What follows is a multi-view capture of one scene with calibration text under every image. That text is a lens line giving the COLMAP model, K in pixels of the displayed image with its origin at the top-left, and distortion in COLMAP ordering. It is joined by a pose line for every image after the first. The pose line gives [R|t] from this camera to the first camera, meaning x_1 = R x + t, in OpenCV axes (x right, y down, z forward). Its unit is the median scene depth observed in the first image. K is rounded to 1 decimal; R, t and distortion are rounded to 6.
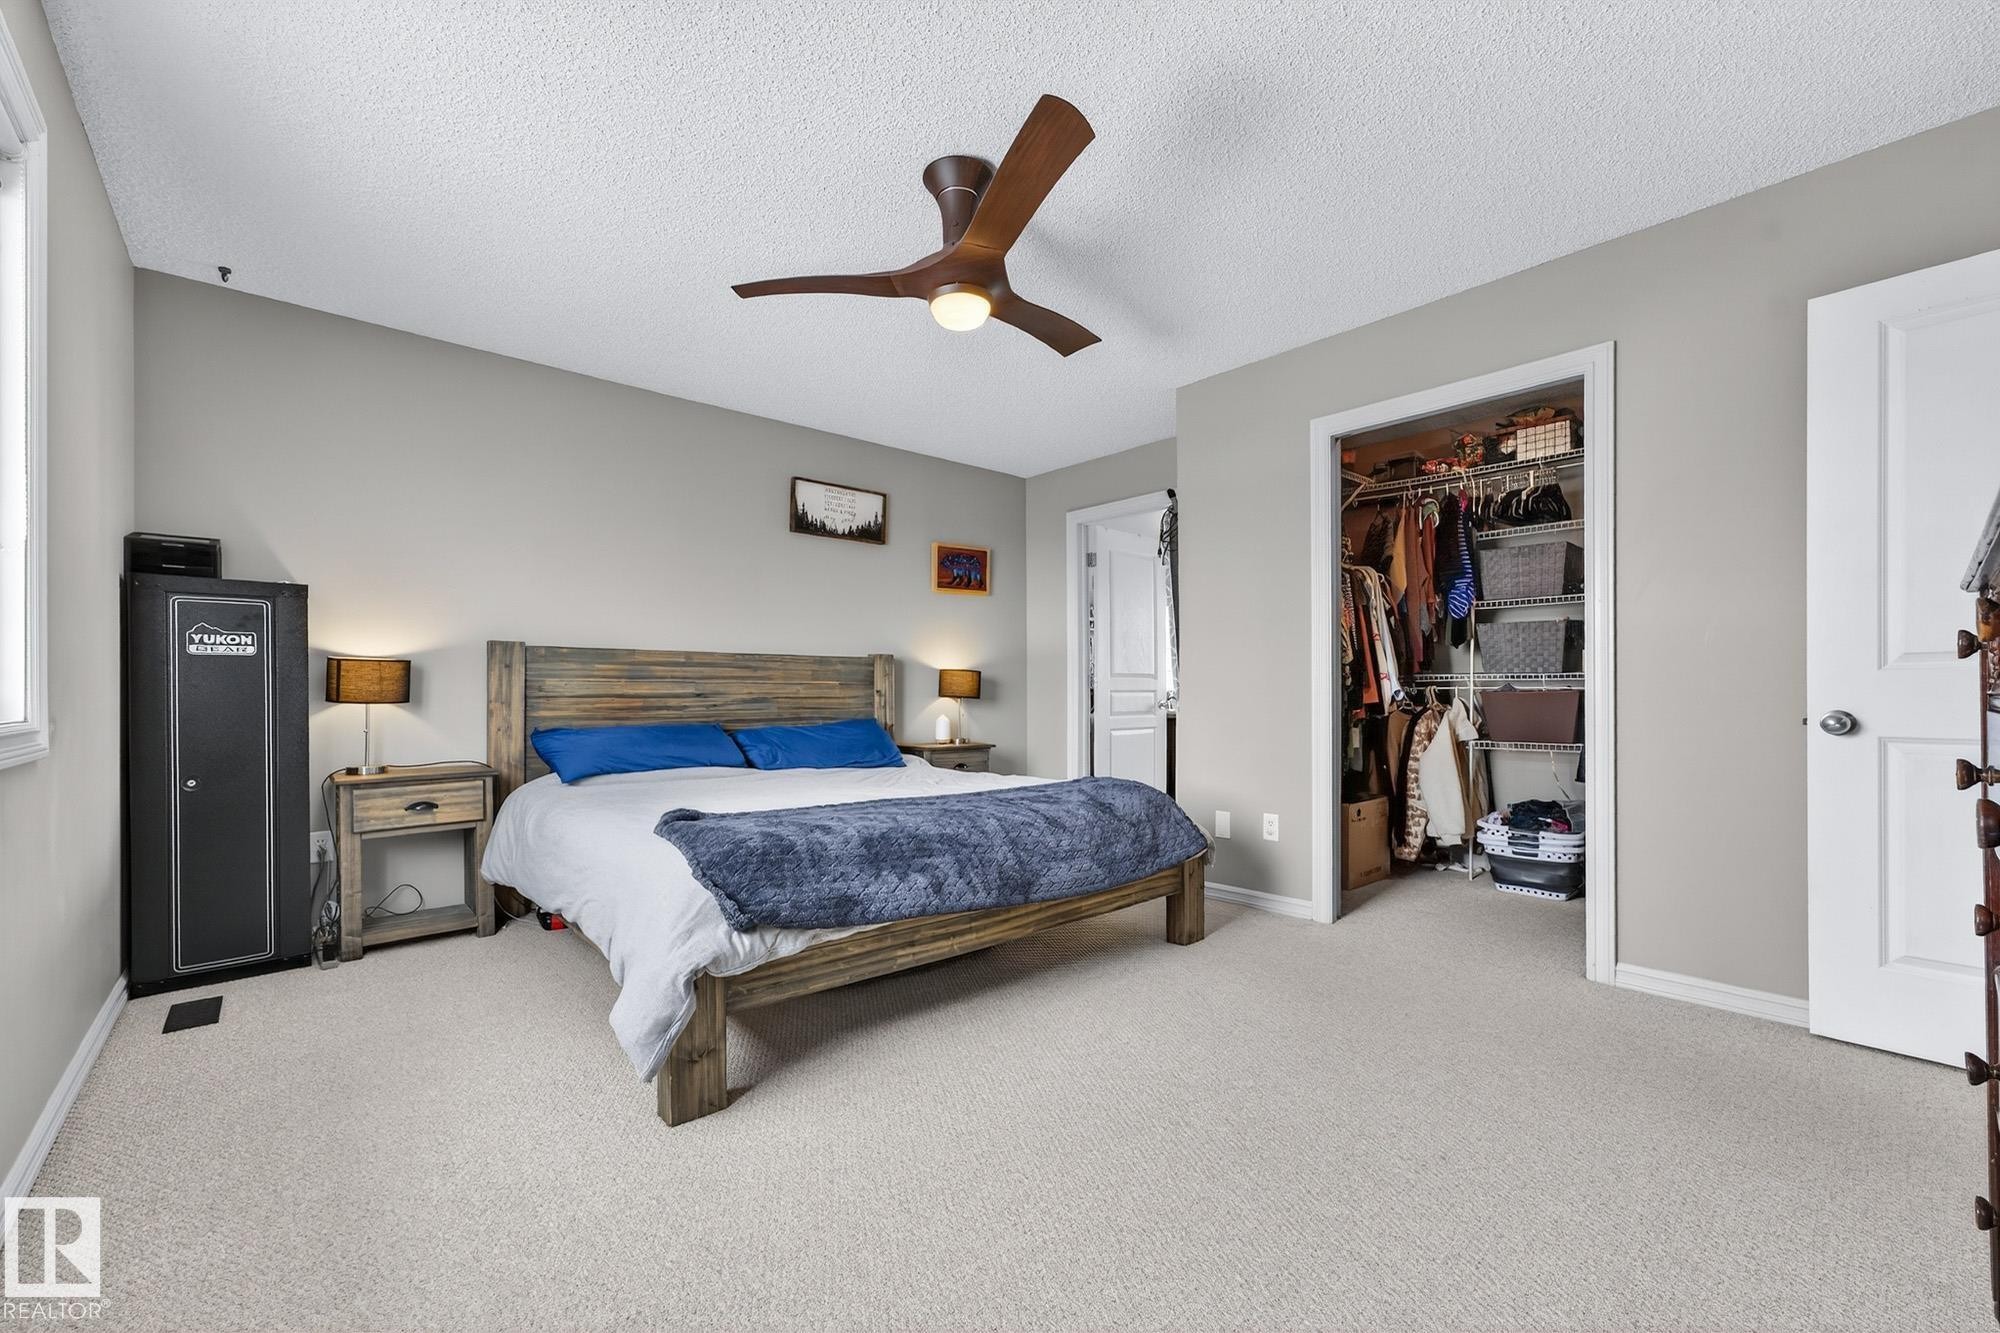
lens RADIAL K [[800.0, 0, 1021.9], [0, 800.0, 692.0], [0, 0, 1]] dist [-0.012171, 0.002848]
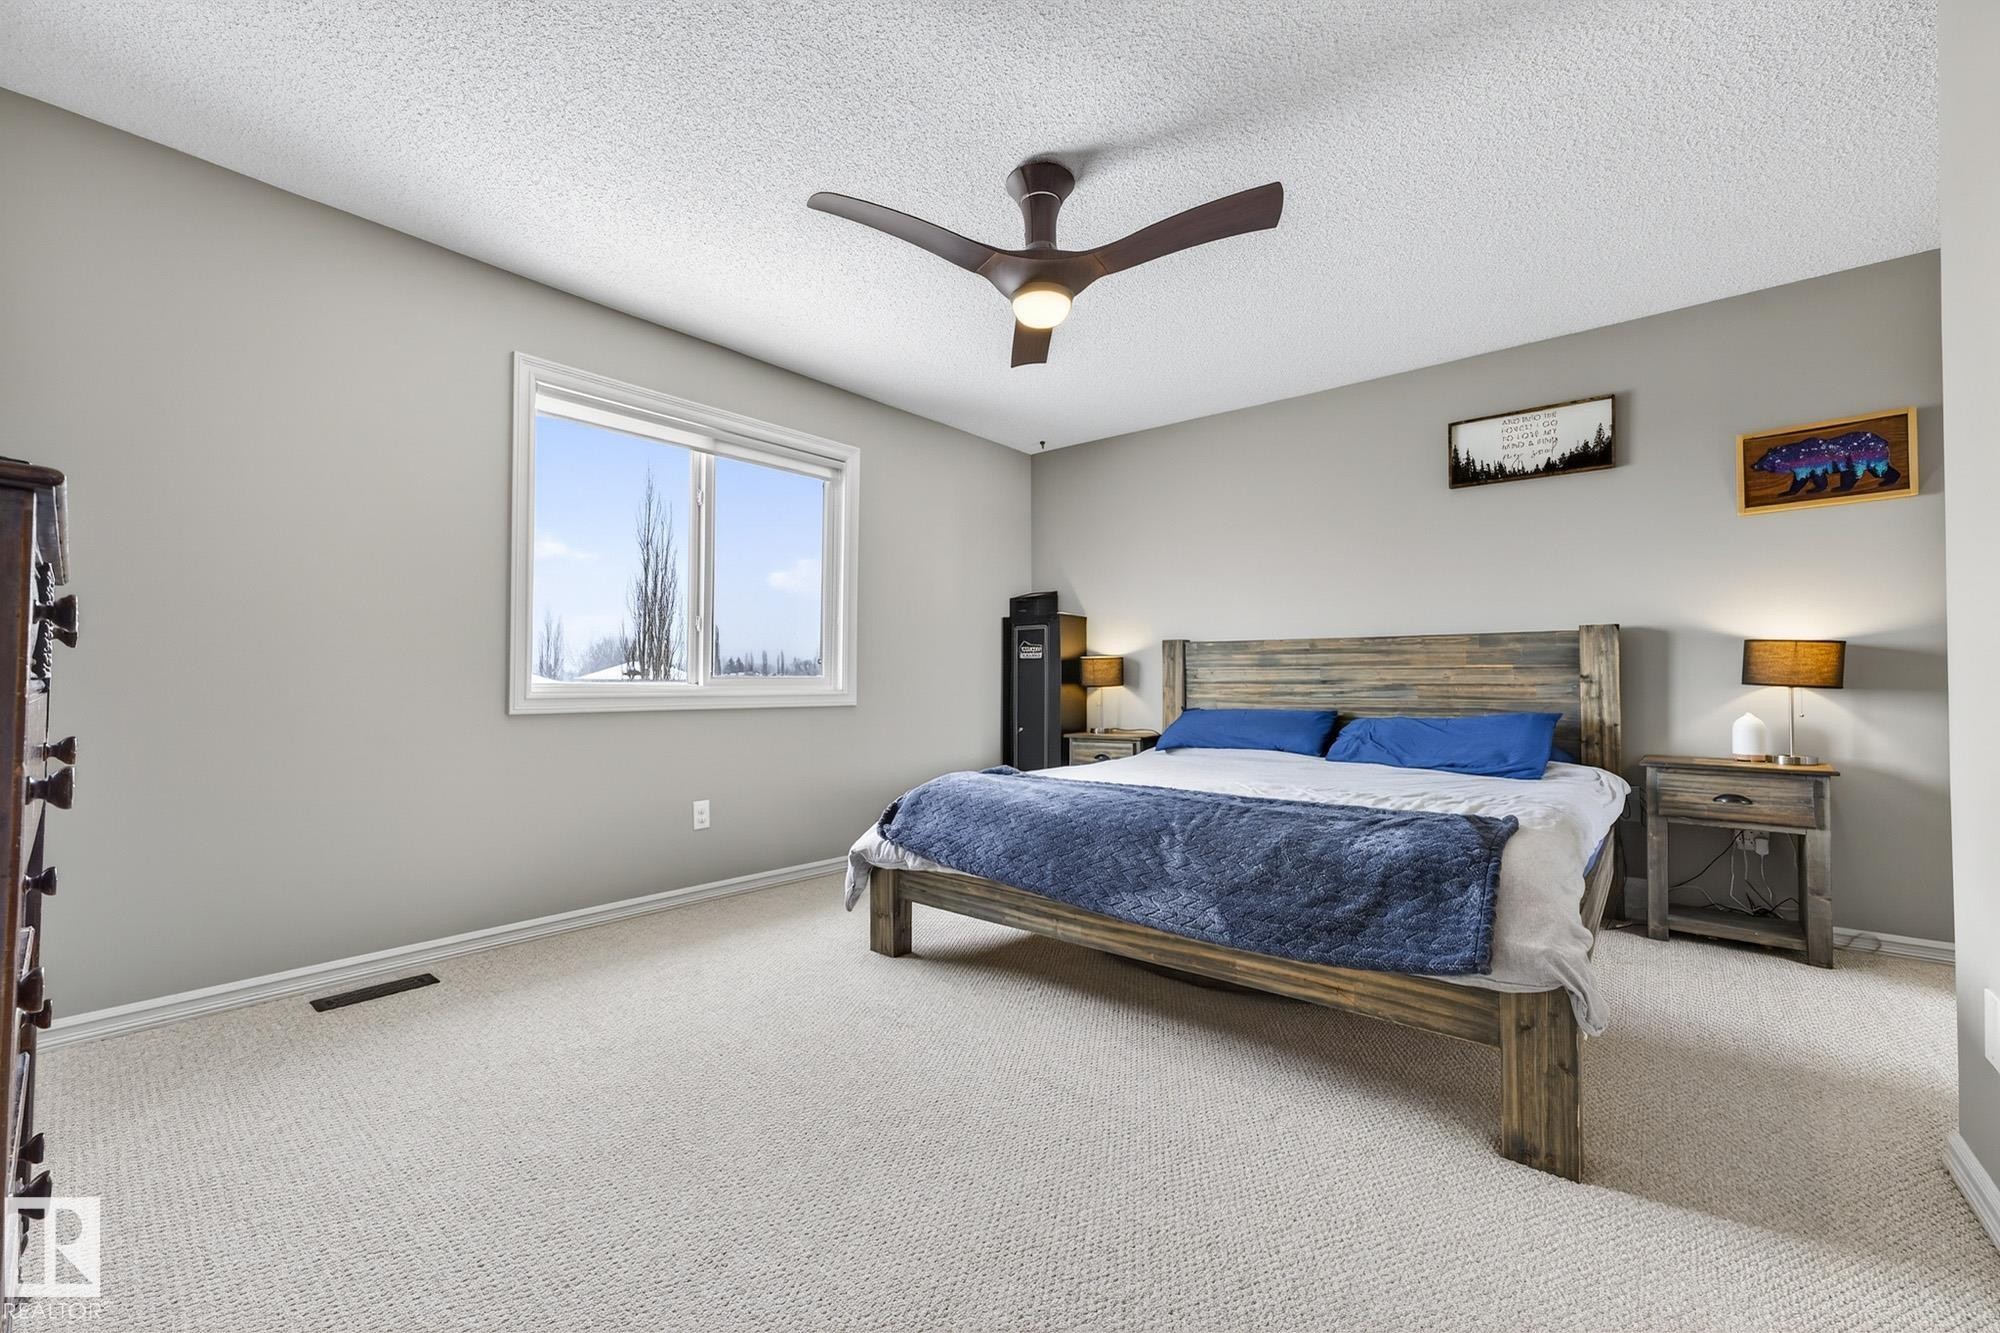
lens RADIAL K [[800.0, 0, 1005.6], [0, 800.0, 668.2], [0, 0, 1]] dist [-0.012171, 0.002848]
pose [[0.153419, -0.012371, -0.988084, 0.489789], [0.003984, 0.999921, -0.011901, -0.002186], [0.988153, -0.002110, 0.153456, 0.415579]]
